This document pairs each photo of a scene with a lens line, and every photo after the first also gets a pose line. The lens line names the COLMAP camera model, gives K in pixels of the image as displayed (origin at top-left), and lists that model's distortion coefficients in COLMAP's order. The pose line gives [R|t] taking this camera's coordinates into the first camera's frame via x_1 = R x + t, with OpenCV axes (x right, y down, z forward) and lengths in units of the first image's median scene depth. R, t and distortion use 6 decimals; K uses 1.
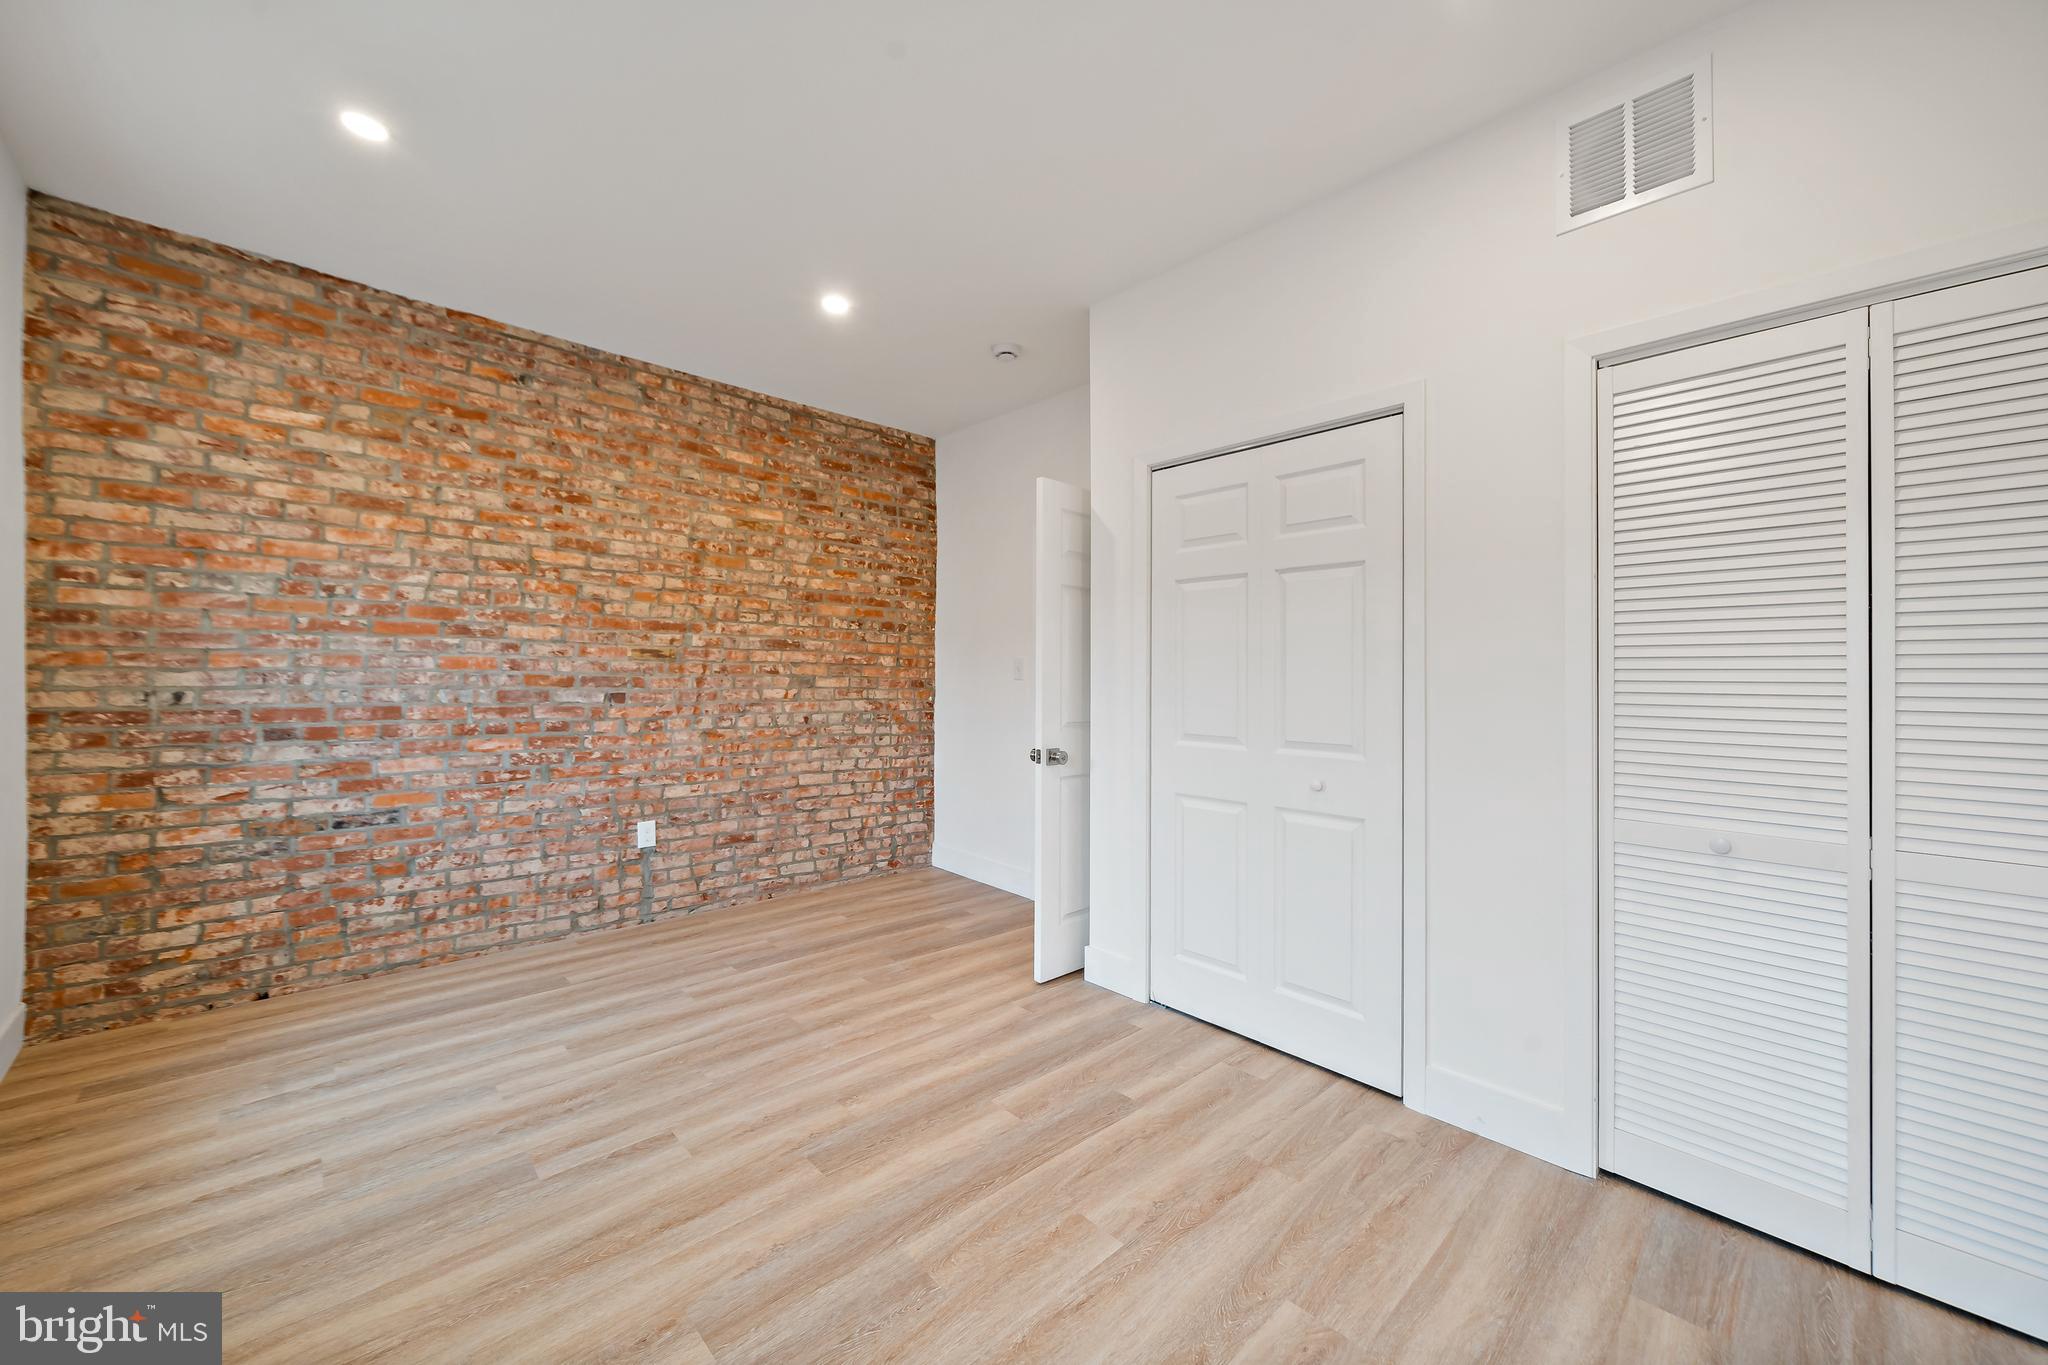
lens RADIAL K [[773.7, 0, 1003.1], [0, 773.7, 679.8], [0, 0, 1]] dist [-0.001165, 0.000178]
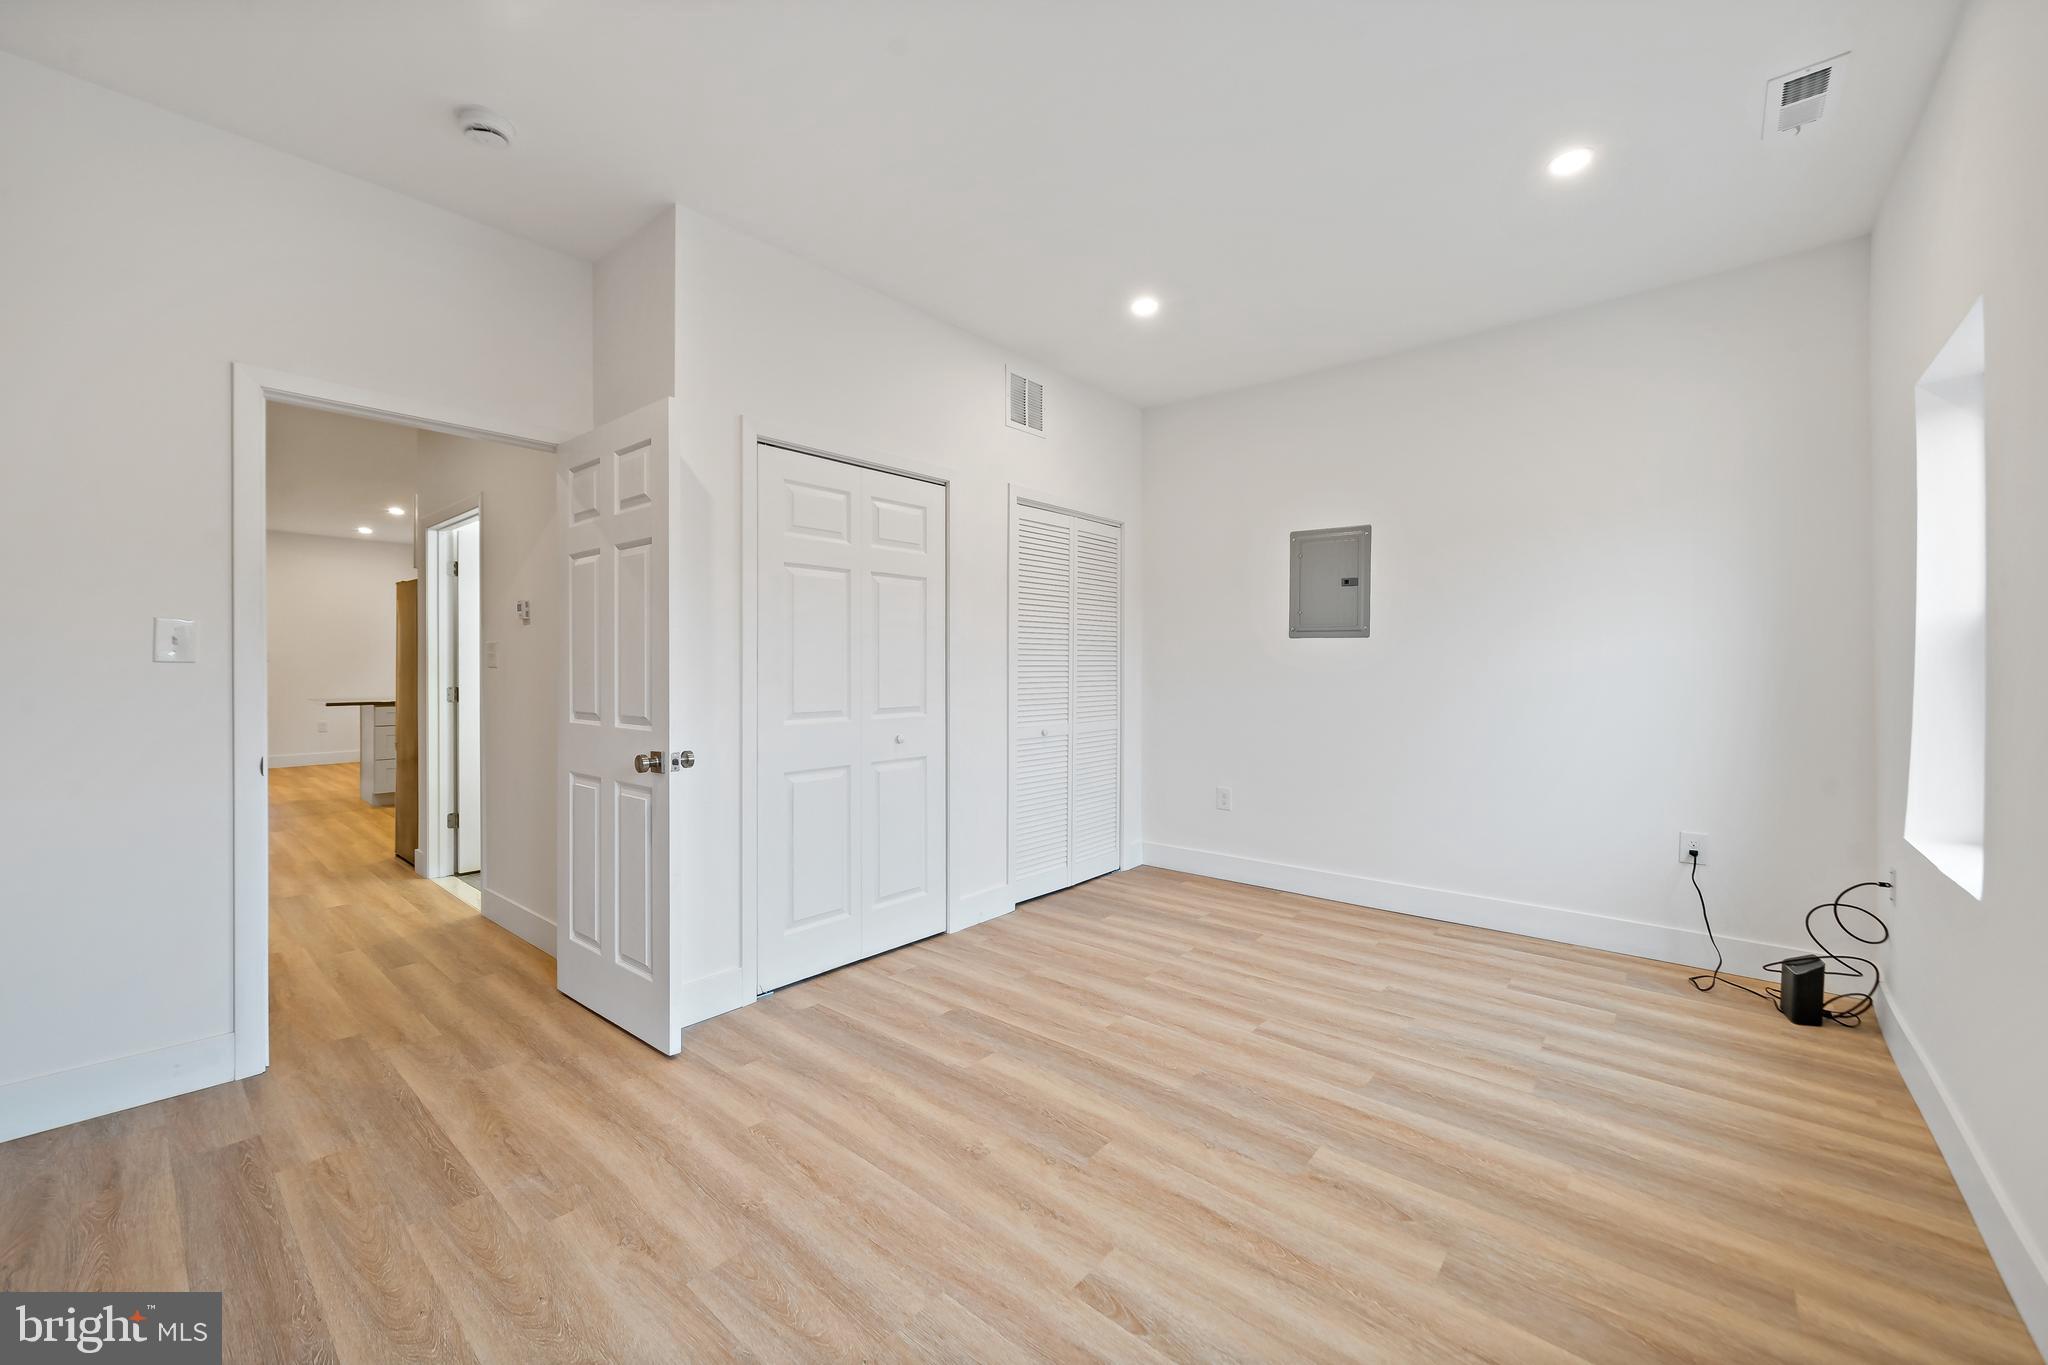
lens RADIAL K [[773.7, 0, 1004.5], [0, 773.7, 666.5], [0, 0, 1]] dist [-0.001165, 0.000178]
pose [[-0.088692, -0.013148, 0.995972, -1.019875], [0.000577, 0.999912, 0.013251, -0.008071], [-0.996059, 0.001750, -0.088677, 1.011212]]
